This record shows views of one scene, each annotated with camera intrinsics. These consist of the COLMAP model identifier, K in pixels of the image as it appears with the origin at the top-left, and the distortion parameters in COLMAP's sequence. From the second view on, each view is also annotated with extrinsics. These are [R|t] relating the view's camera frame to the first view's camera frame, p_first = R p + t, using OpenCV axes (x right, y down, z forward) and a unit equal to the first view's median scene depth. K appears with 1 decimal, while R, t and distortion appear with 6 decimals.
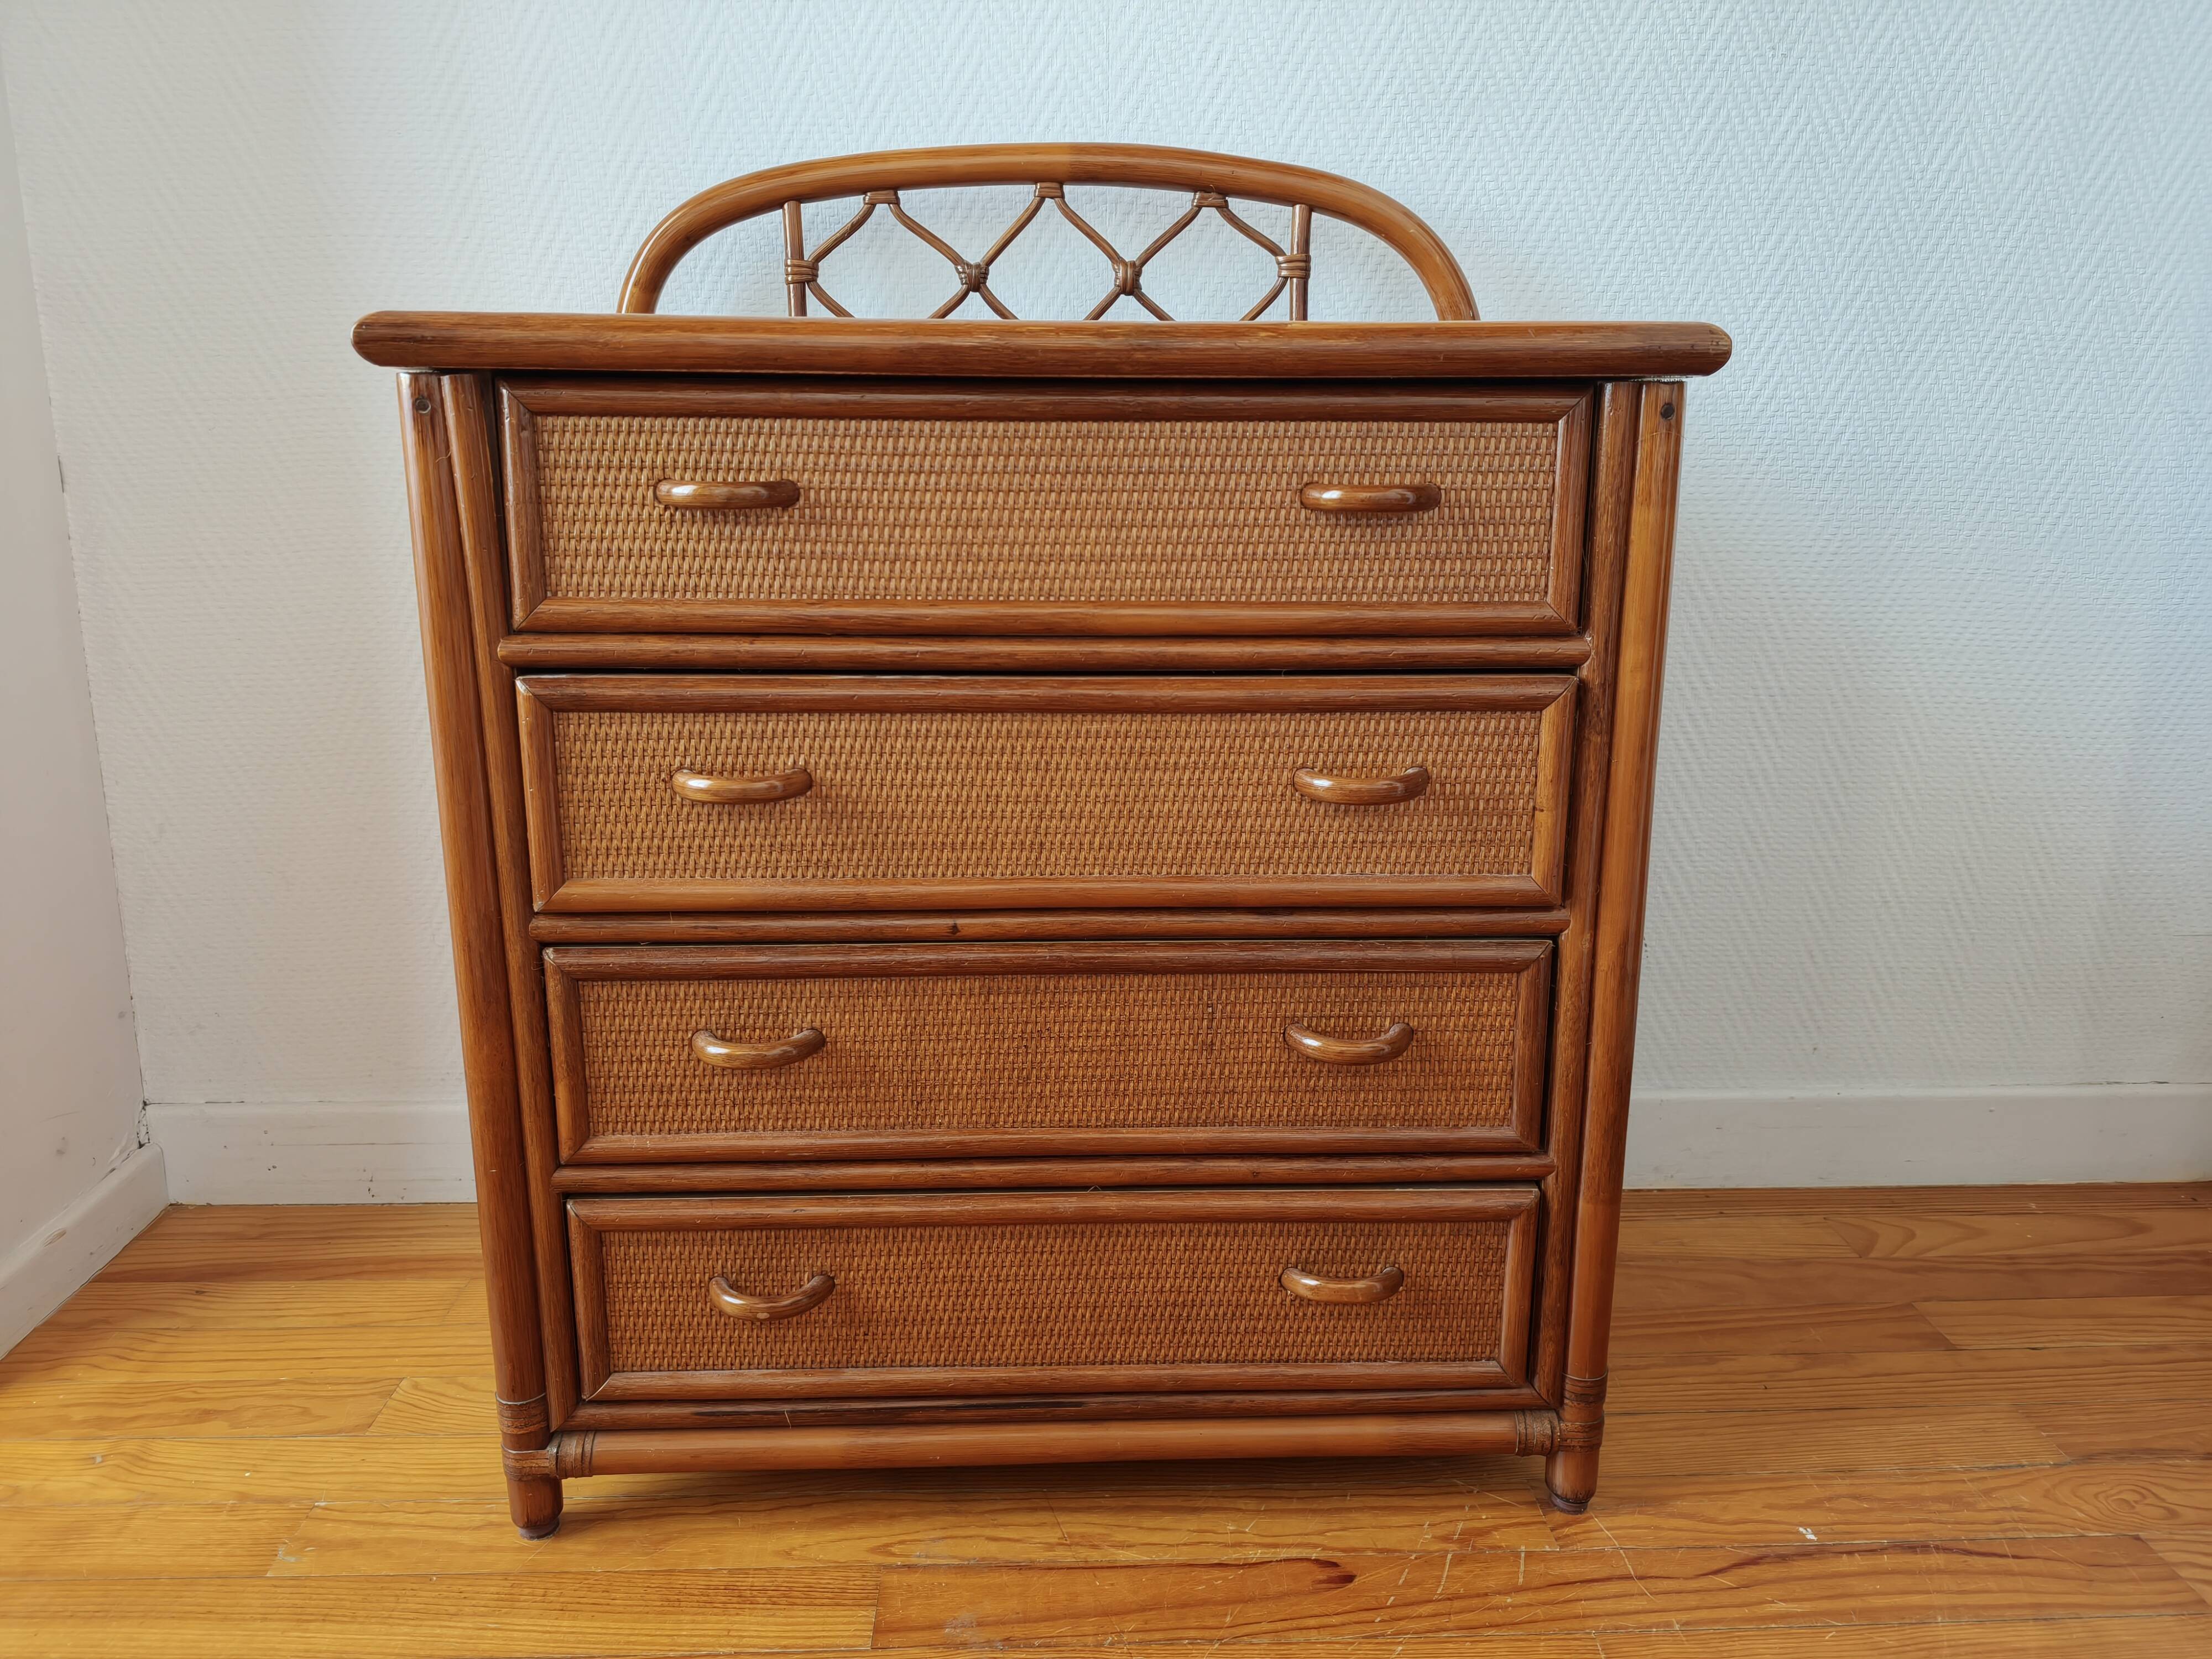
lens RADIAL K [[1532.0, 0, 1108.2], [0, 1532.0, 817.6], [0, 0, 1]] dist [-0.008827, -0.012011]
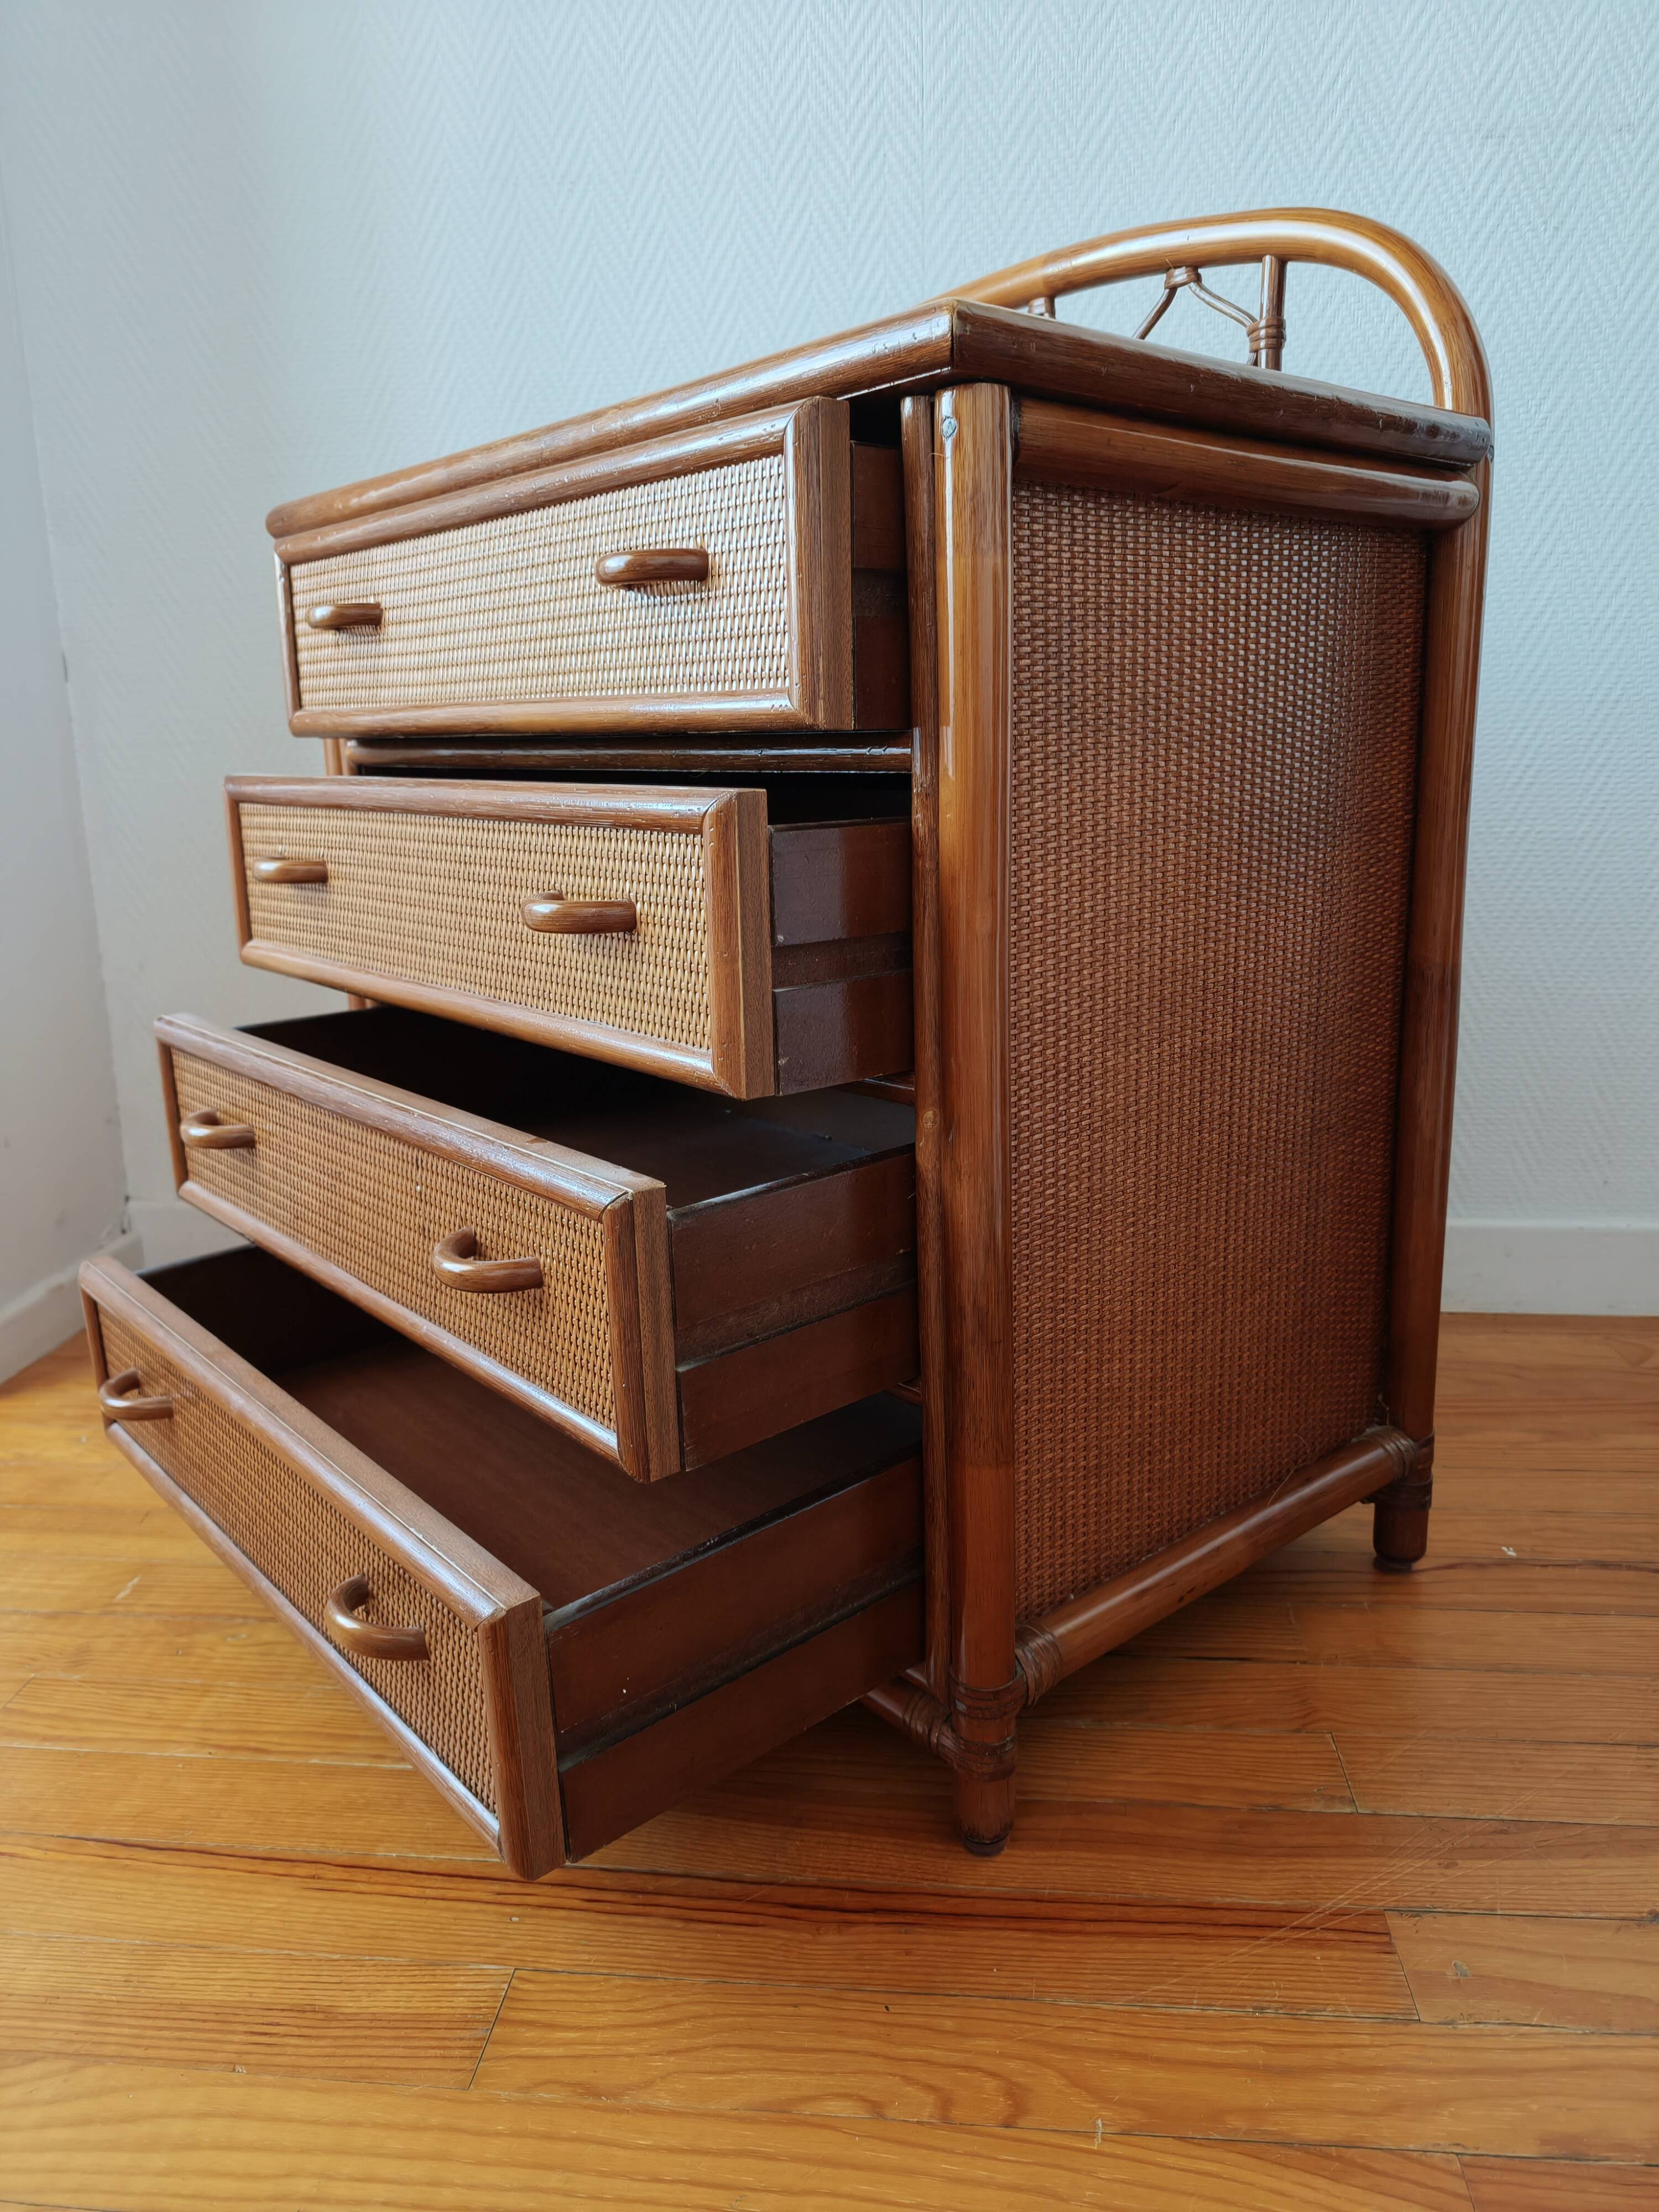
lens RADIAL K [[1532.0, 0, 848.3], [0, 1532.0, 1115.2], [0, 0, 1]] dist [-0.008827, -0.012011]
pose [[0.990834, 0.011451, -0.134602, 0.105144], [-0.010081, 0.999890, 0.010855, 0.118742], [0.134712, -0.009399, 0.990840, -0.132996]]
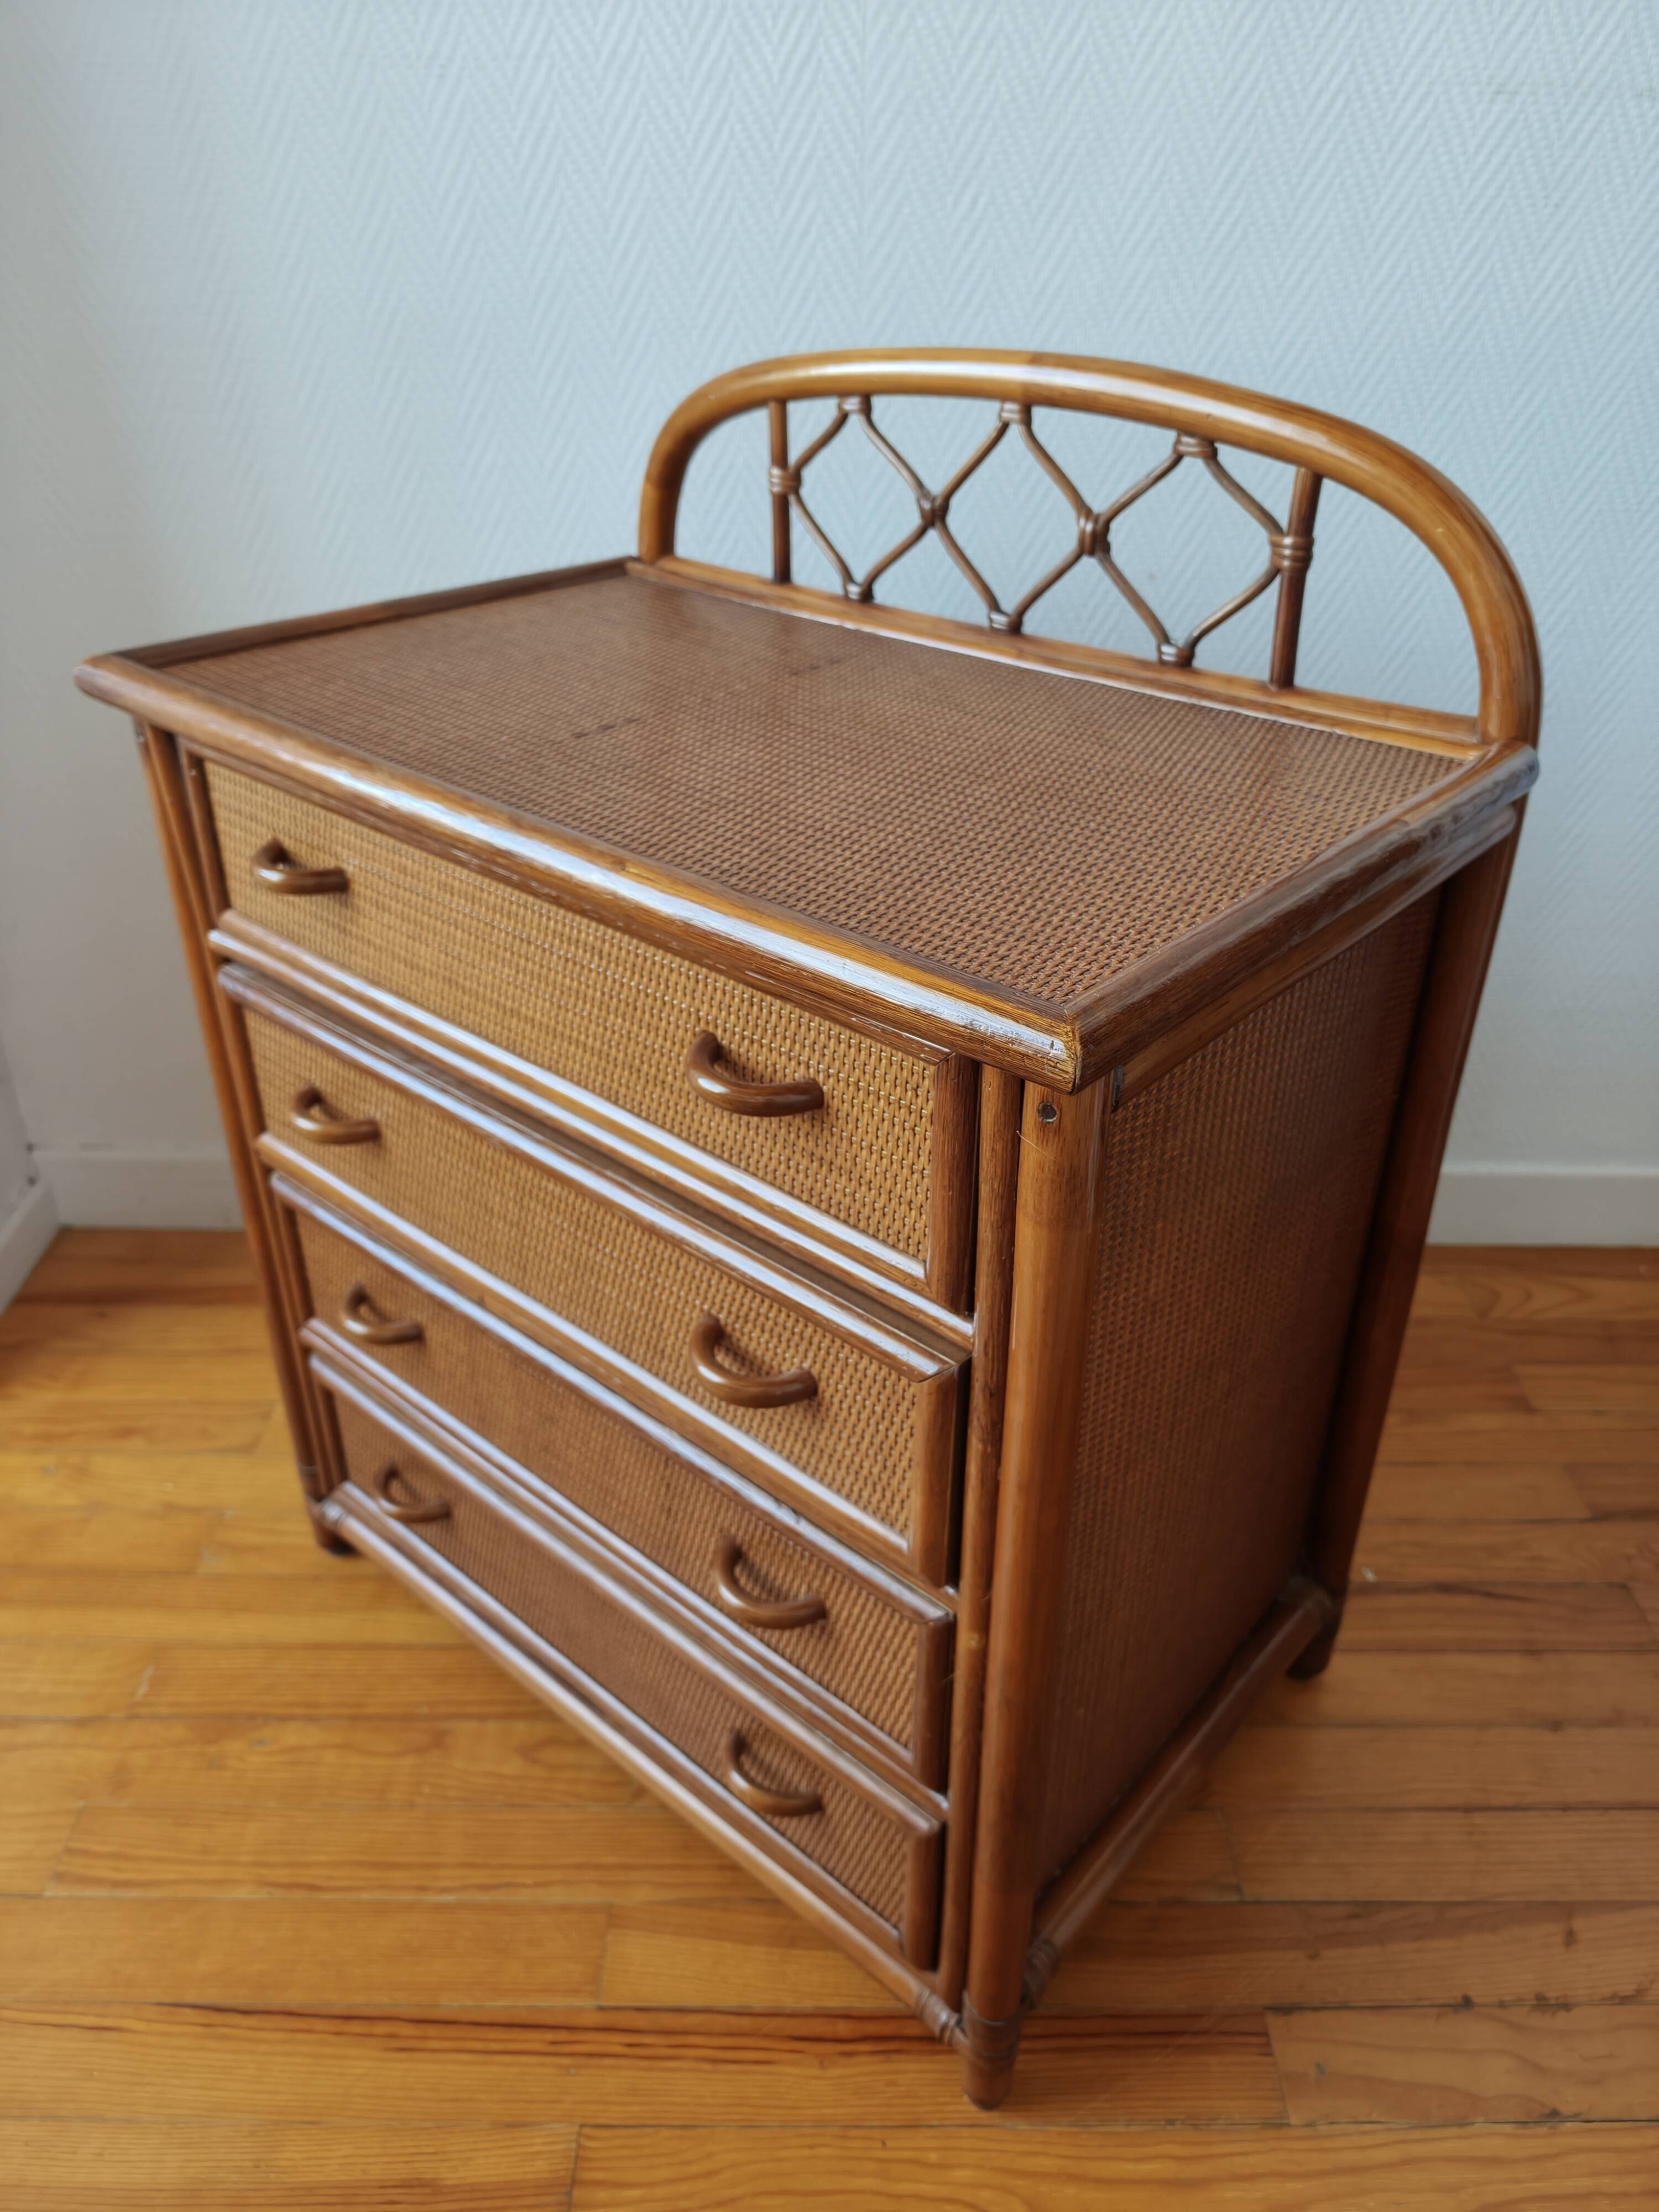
lens RADIAL K [[1532.0, 0, 864.4], [0, 1532.0, 1104.3], [0, 0, 1]] dist [-0.008827, -0.012011]
pose [[0.999465, 0.026614, -0.019011, 0.036041], [-0.019781, 0.954782, 0.296649, -0.236949], [0.026047, -0.296114, 0.954797, -0.112465]]
